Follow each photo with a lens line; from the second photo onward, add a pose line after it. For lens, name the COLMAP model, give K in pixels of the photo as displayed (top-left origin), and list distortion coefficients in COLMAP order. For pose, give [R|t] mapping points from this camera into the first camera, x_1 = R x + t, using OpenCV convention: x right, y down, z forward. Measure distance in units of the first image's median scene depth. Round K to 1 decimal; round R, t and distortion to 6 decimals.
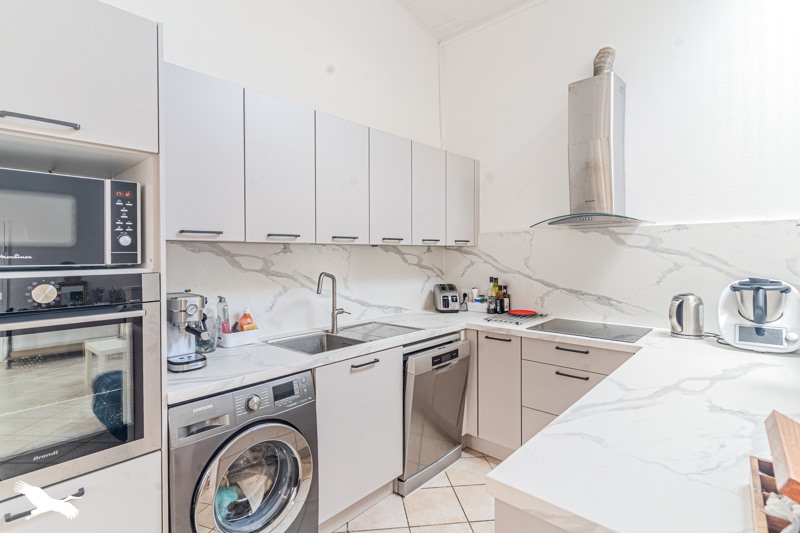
lens RADIAL K [[403.0, 0, 379.6], [0, 403.0, 255.2], [0, 0, 1]] dist [-0.002022, -0.000149]
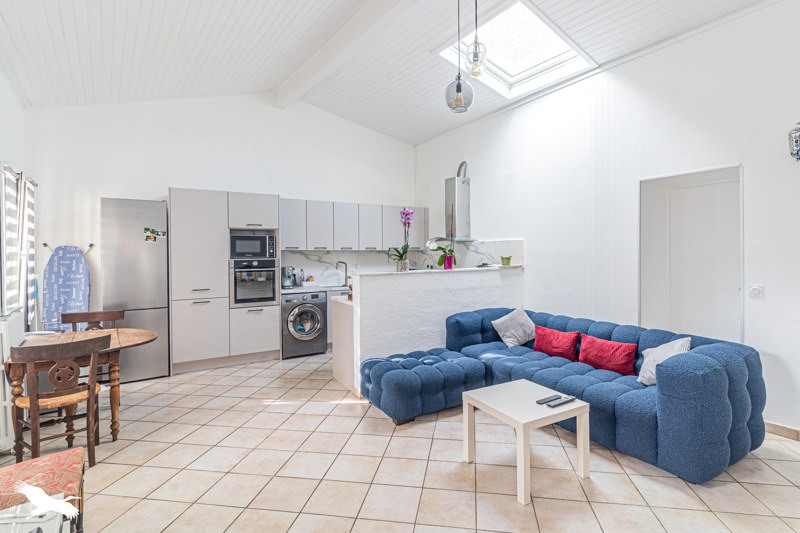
lens RADIAL K [[403.0, 0, 402.2], [0, 403.0, 262.0], [0, 0, 1]] dist [-0.002022, -0.000149]
pose [[0.958520, 0.001996, -0.285019, 1.368083], [0.001951, 0.999906, 0.013565, 0.014416], [0.285019, -0.013558, 0.958426, -1.921253]]
